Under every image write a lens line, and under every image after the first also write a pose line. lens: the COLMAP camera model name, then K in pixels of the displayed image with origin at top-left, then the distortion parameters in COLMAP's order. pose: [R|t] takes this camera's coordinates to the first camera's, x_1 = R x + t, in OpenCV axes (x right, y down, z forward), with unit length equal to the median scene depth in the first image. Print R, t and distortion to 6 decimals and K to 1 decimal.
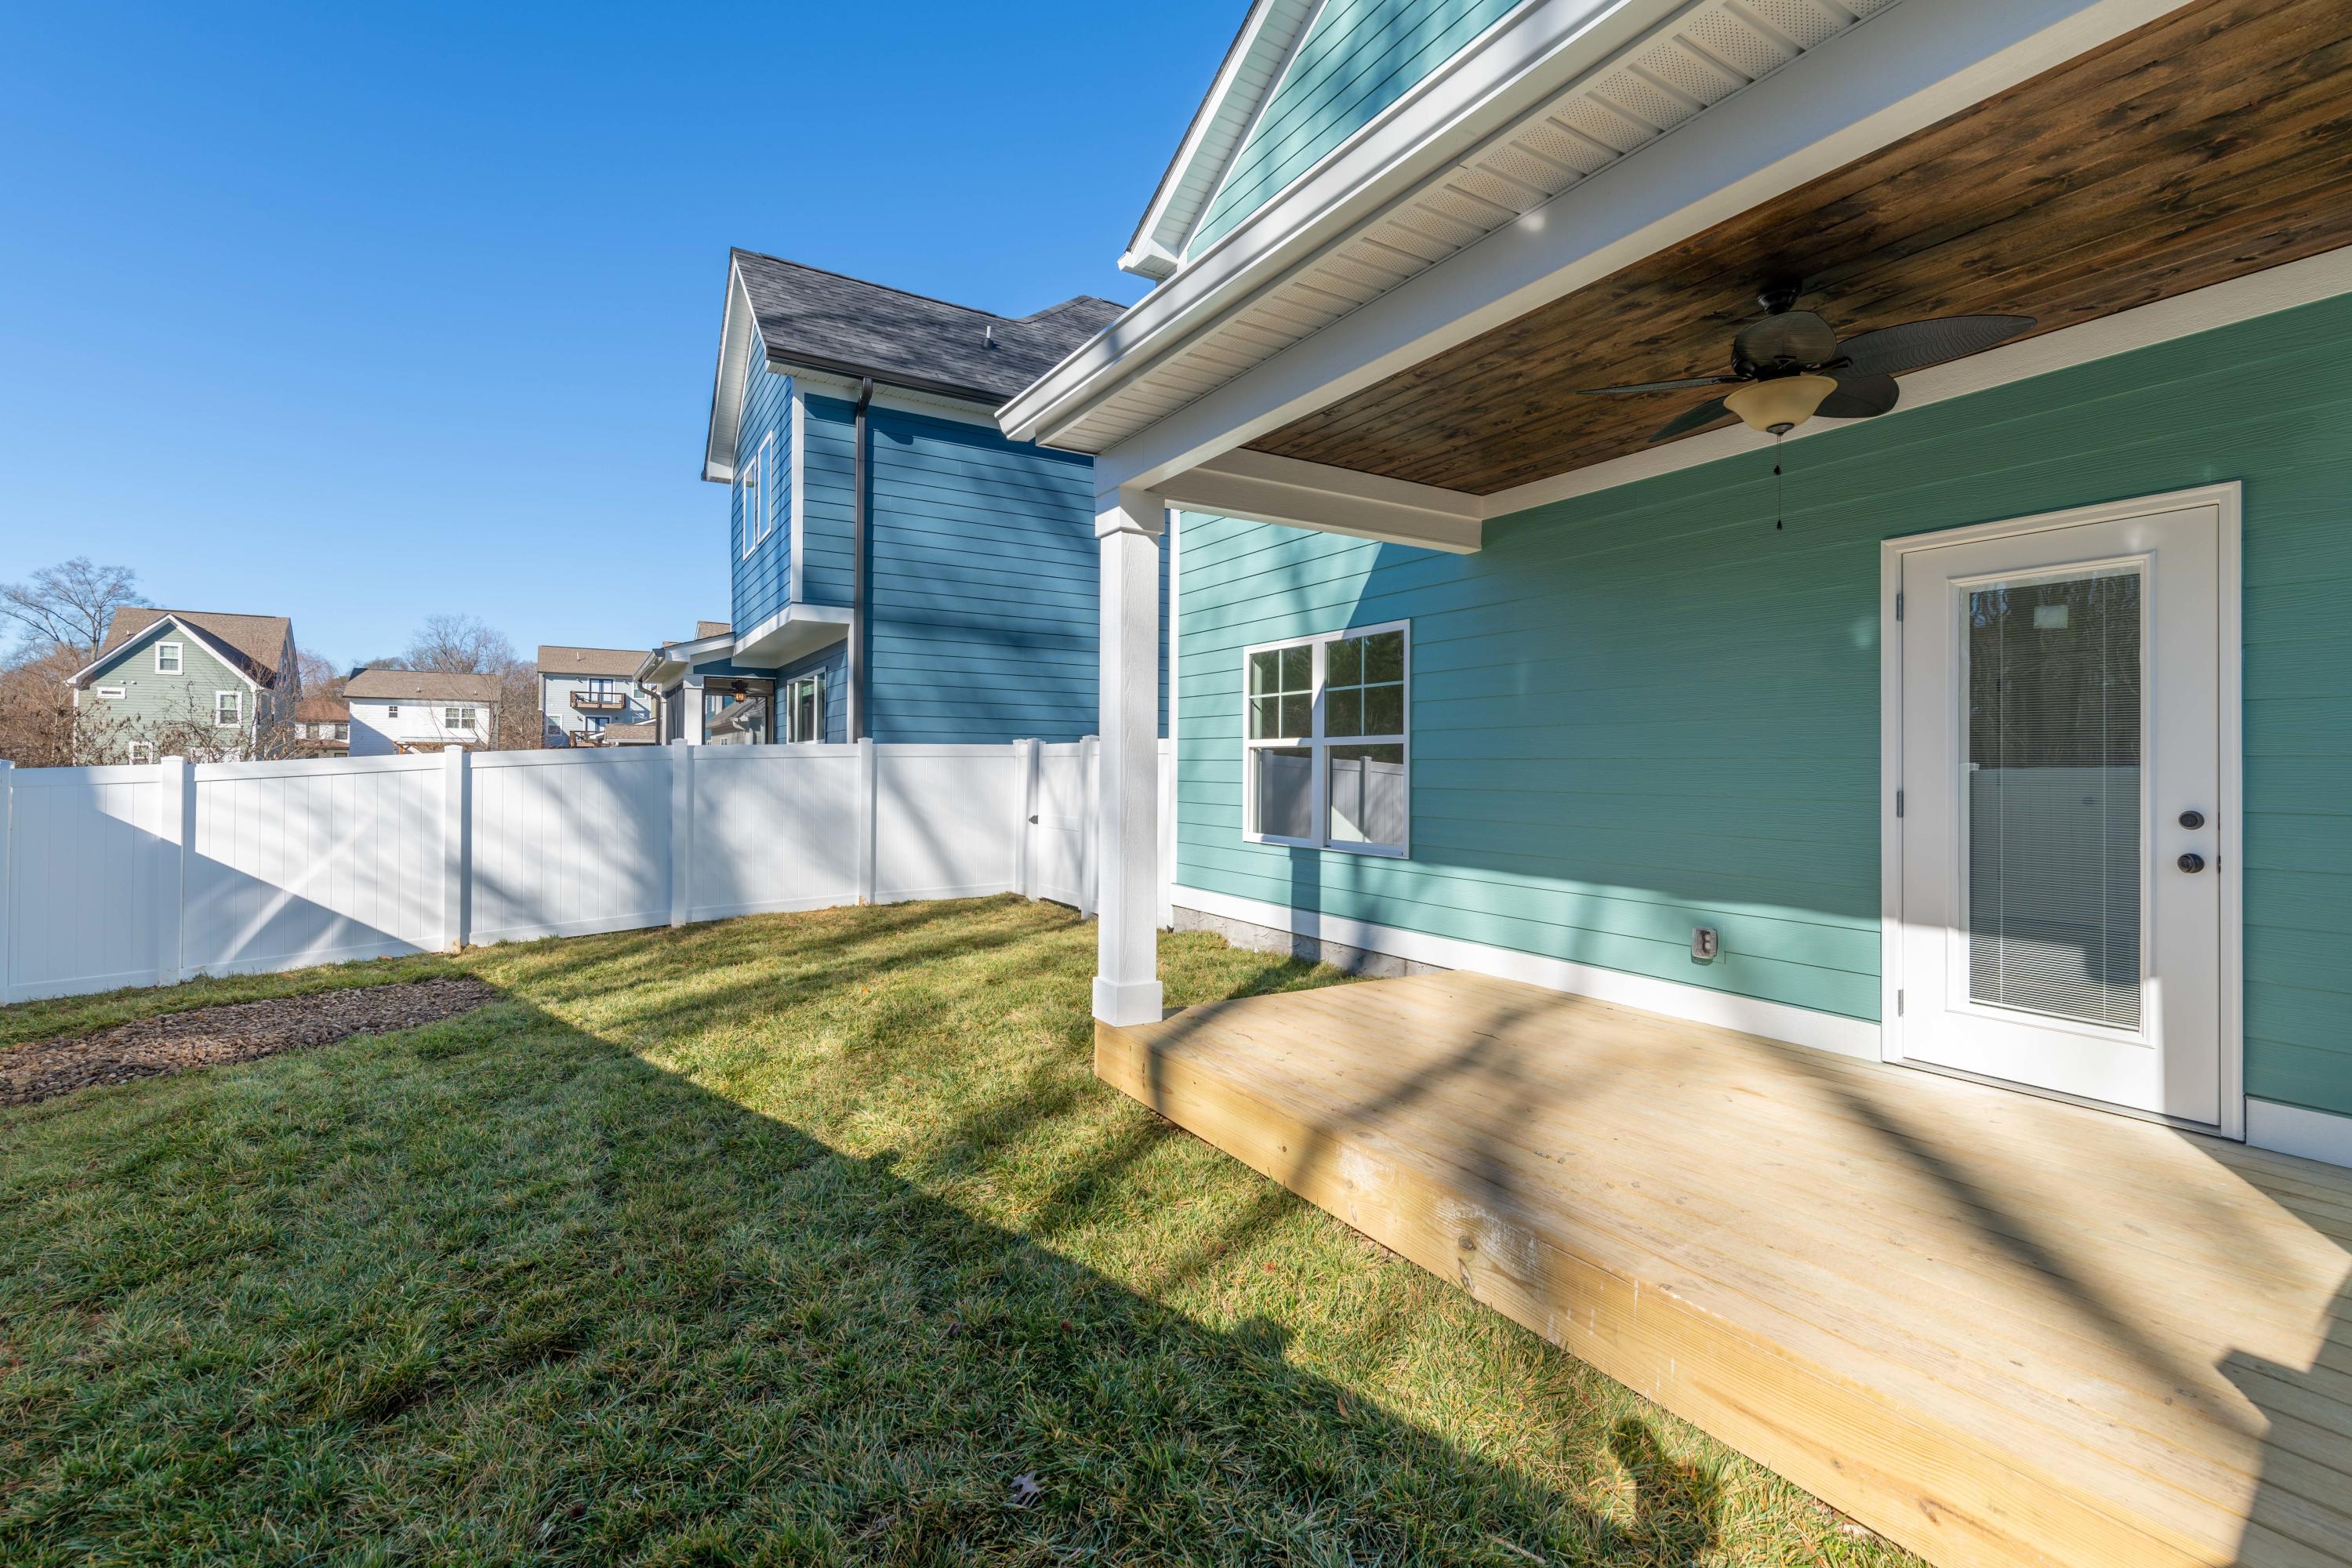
lens RADIAL K [[1026.7, 0, 1191.2], [0, 1026.7, 740.9], [0, 0, 1]] dist [0.000276, -0.006111]
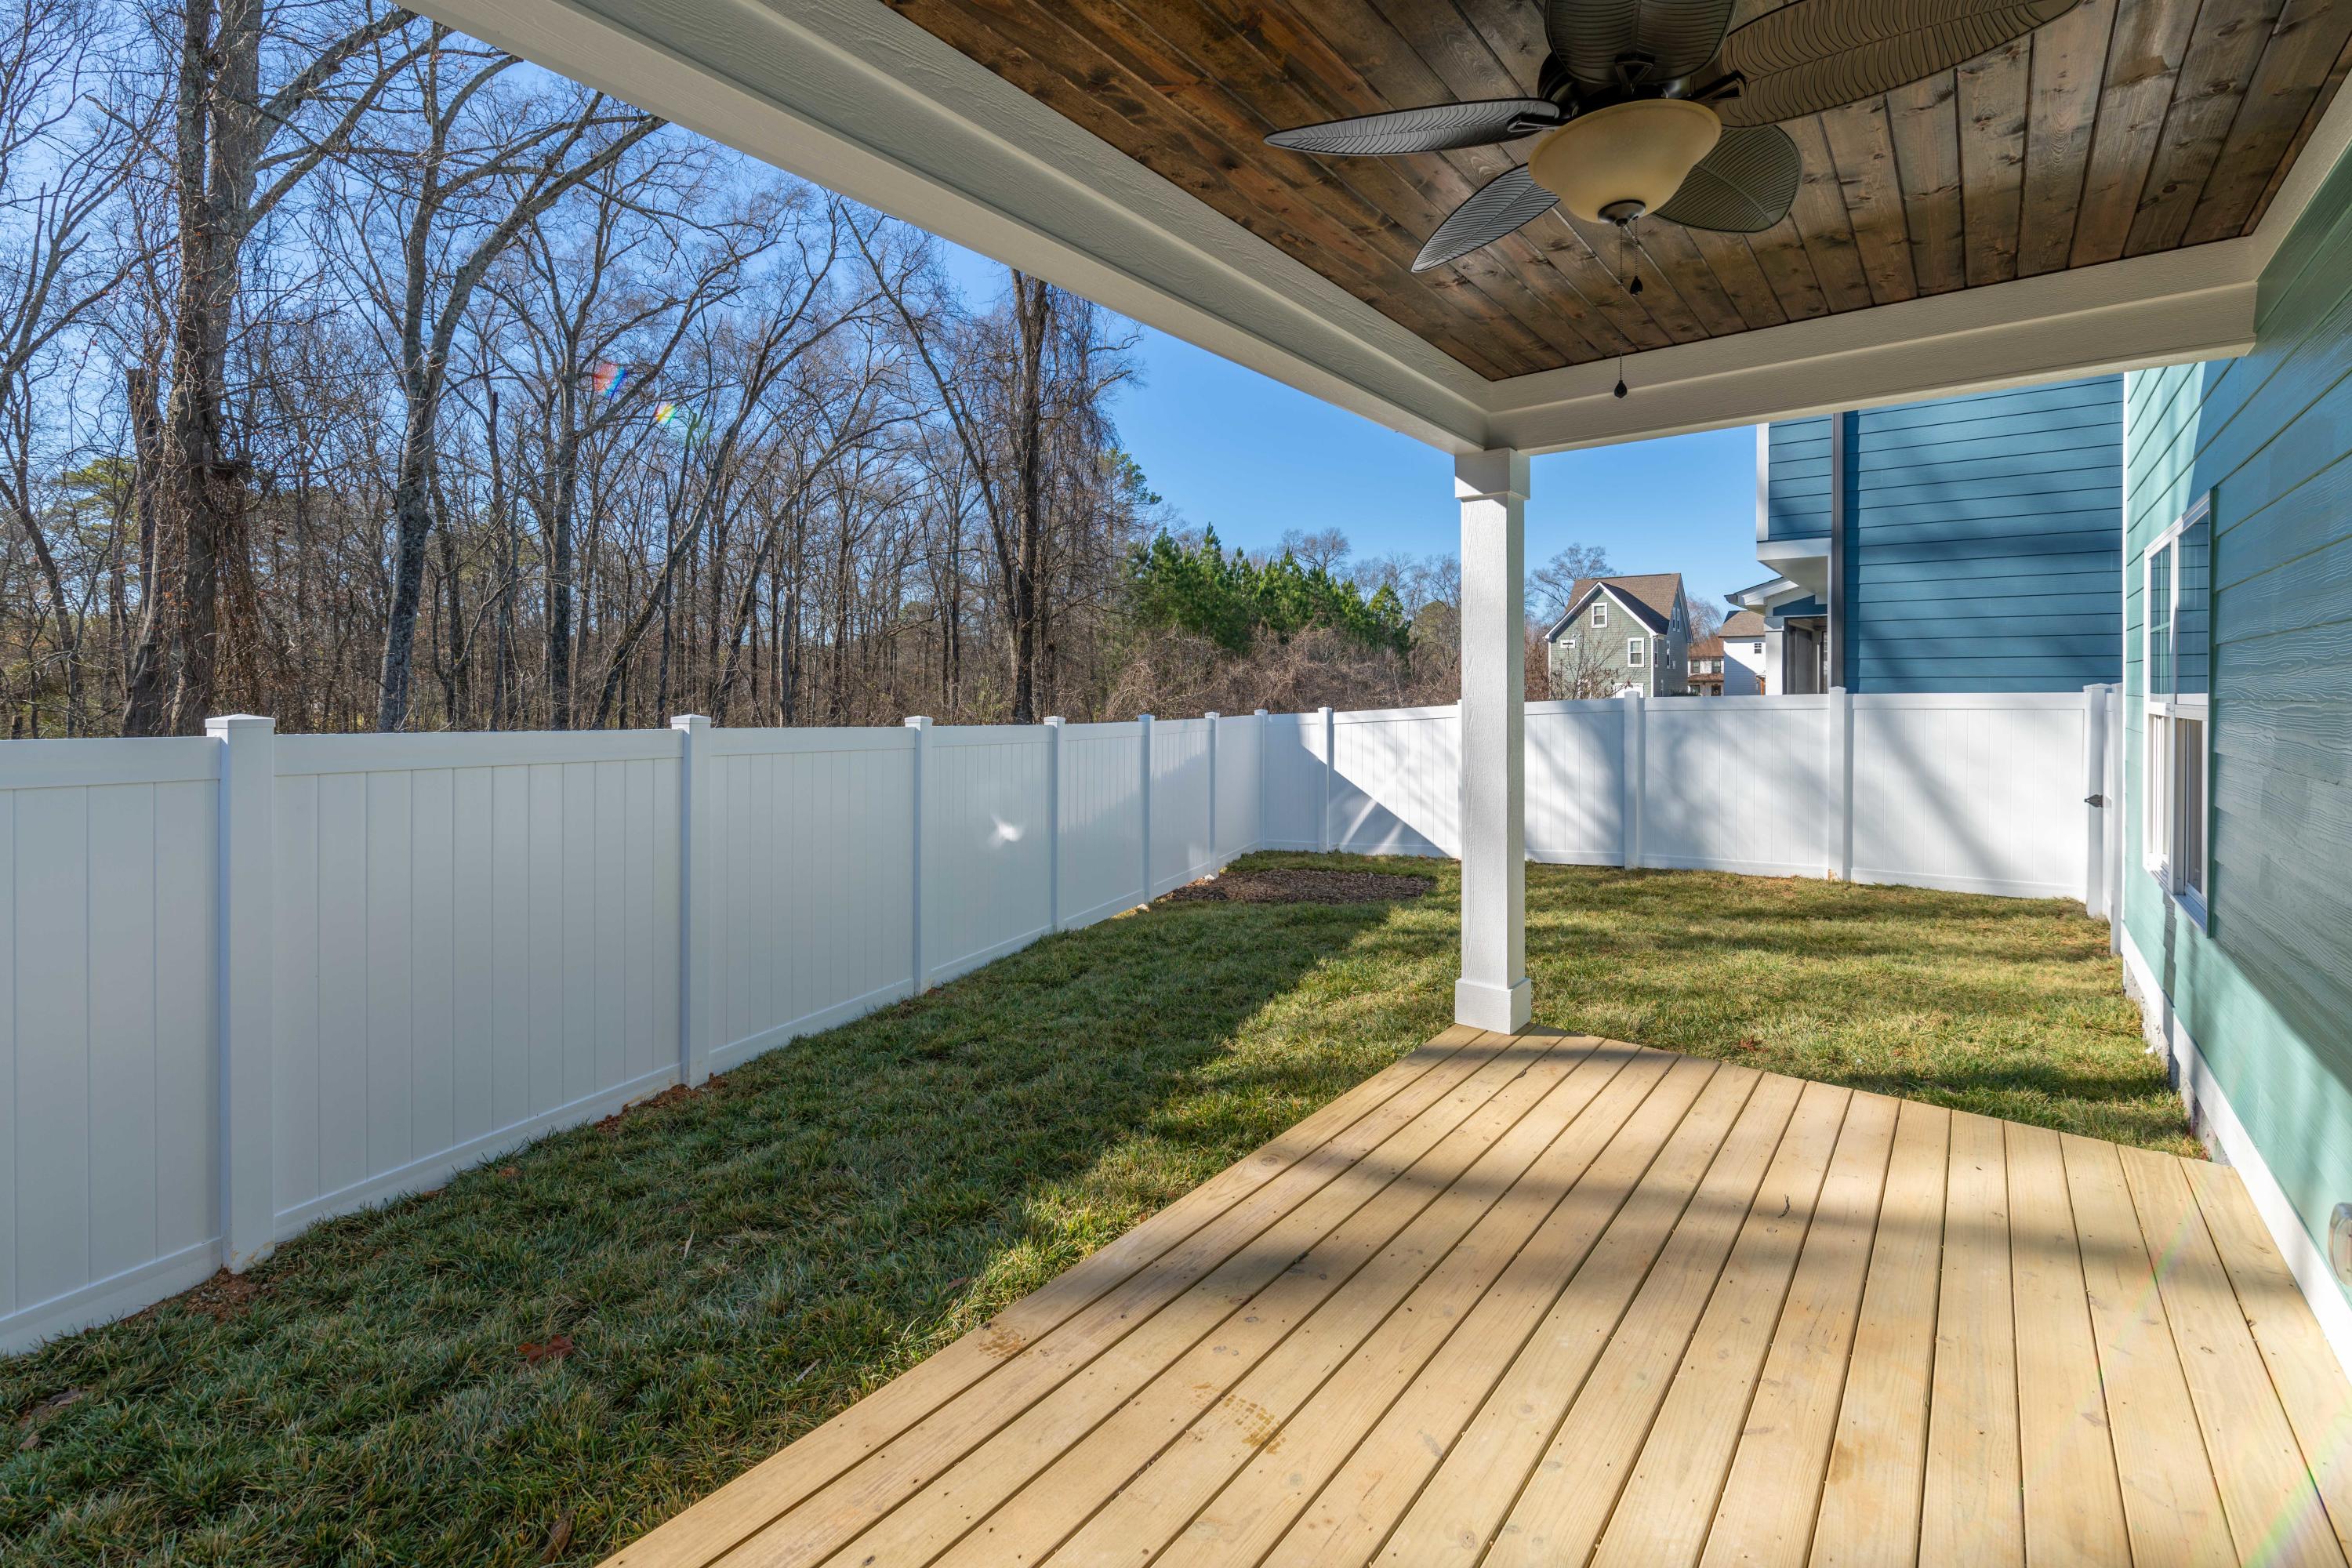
lens RADIAL K [[1009.7, 0, 1151.7], [0, 1009.7, 703.3], [0, 0, 1]] dist [-0.001906, -0.000502]
pose [[0.341440, 0.005308, -0.939889, 0.277725], [0.024758, 0.999586, 0.014639, -0.015915], [0.939578, -0.028268, 0.341167, 0.163540]]
